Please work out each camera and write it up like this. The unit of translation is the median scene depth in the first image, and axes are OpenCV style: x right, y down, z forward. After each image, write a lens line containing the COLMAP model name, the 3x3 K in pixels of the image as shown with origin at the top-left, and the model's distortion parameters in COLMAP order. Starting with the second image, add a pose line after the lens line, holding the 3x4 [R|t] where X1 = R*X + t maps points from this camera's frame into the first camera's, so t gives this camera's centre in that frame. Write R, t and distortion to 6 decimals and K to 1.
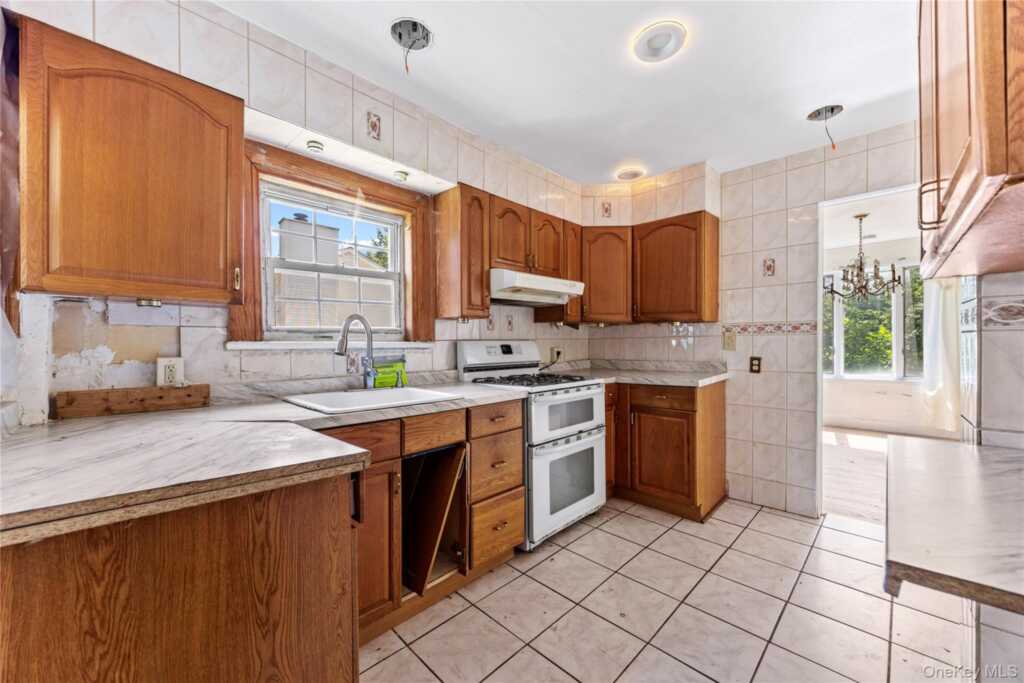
lens RADIAL K [[396.3, 0, 519.2], [0, 396.3, 347.2], [0, 0, 1]] dist [-0.001488, 0.000105]
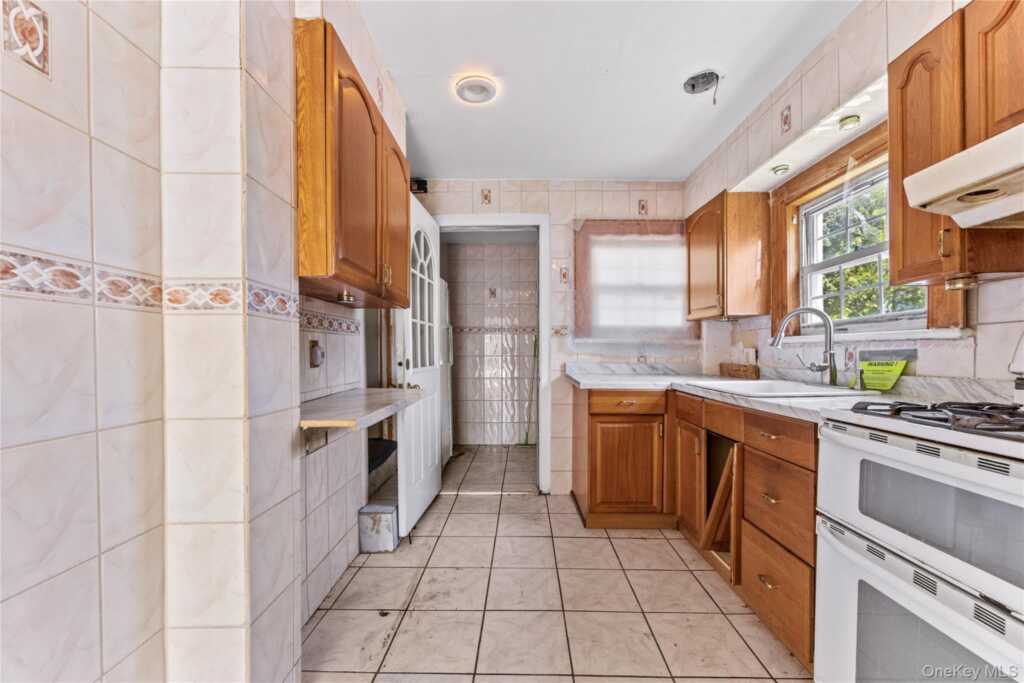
lens RADIAL K [[396.3, 0, 517.3], [0, 396.3, 350.2], [0, 0, 1]] dist [-0.001488, 0.000105]
pose [[-0.730296, 0.007406, -0.683091, 0.821166], [0.007345, 0.999969, 0.002989, 0.017717], [0.683091, -0.002834, -0.730328, 1.266229]]
